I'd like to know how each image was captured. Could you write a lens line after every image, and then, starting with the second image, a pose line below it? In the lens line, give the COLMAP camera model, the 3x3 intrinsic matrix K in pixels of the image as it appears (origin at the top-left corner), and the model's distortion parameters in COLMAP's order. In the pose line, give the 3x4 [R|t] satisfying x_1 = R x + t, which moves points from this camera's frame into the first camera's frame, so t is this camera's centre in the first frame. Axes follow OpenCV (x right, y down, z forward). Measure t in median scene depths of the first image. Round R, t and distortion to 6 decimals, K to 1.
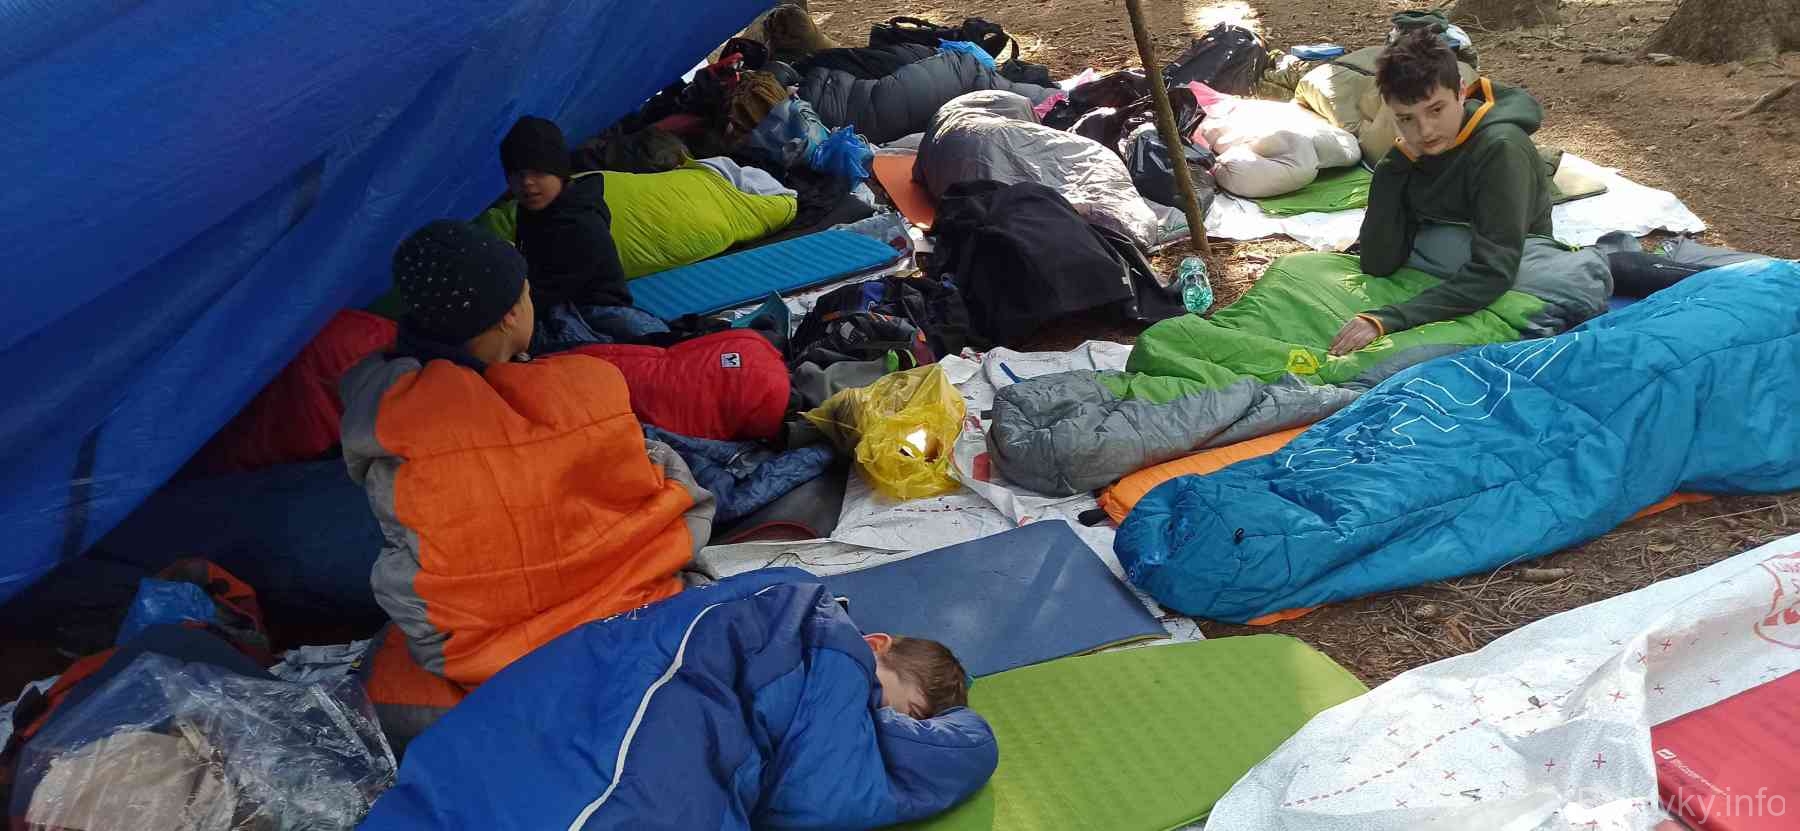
lens RADIAL K [[1357.3, 0, 900.0], [0, 1357.3, 415.5], [0, 0, 1]] dist [-0.001481, -0.001314]
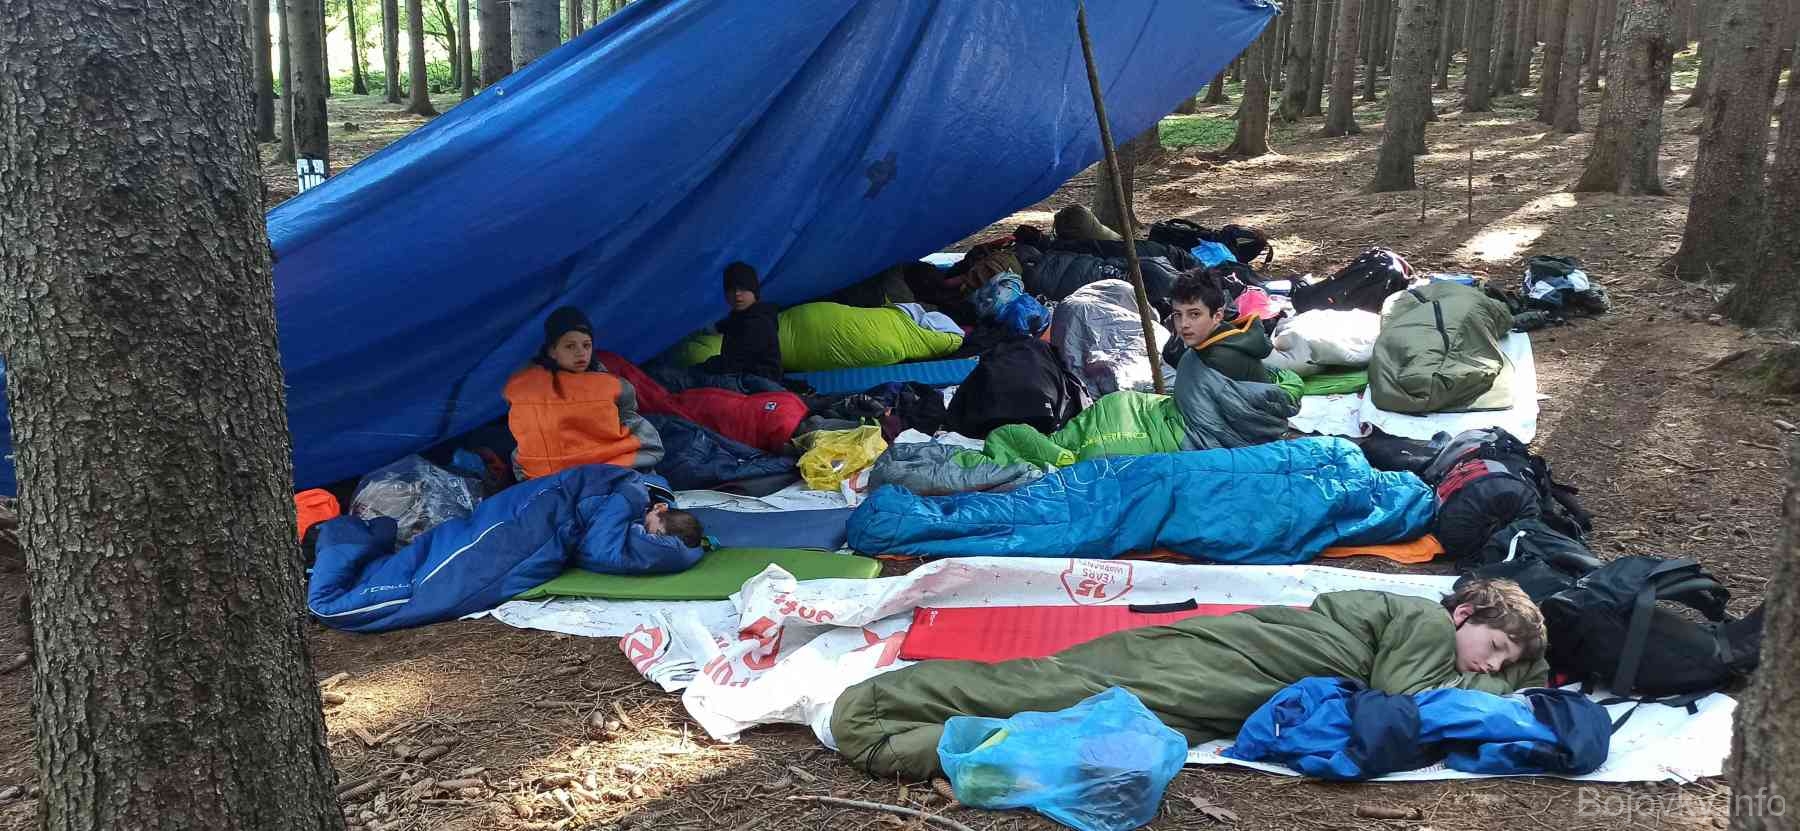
lens RADIAL K [[1357.3, 0, 900.0], [0, 1357.3, 415.5], [0, 0, 1]] dist [-0.001481, -0.001314]
pose [[0.892285, 0.155390, -0.423889, 0.689473], [-0.201162, 0.977389, -0.065152, 0.048470], [0.404180, 0.143405, 0.903368, -0.482723]]
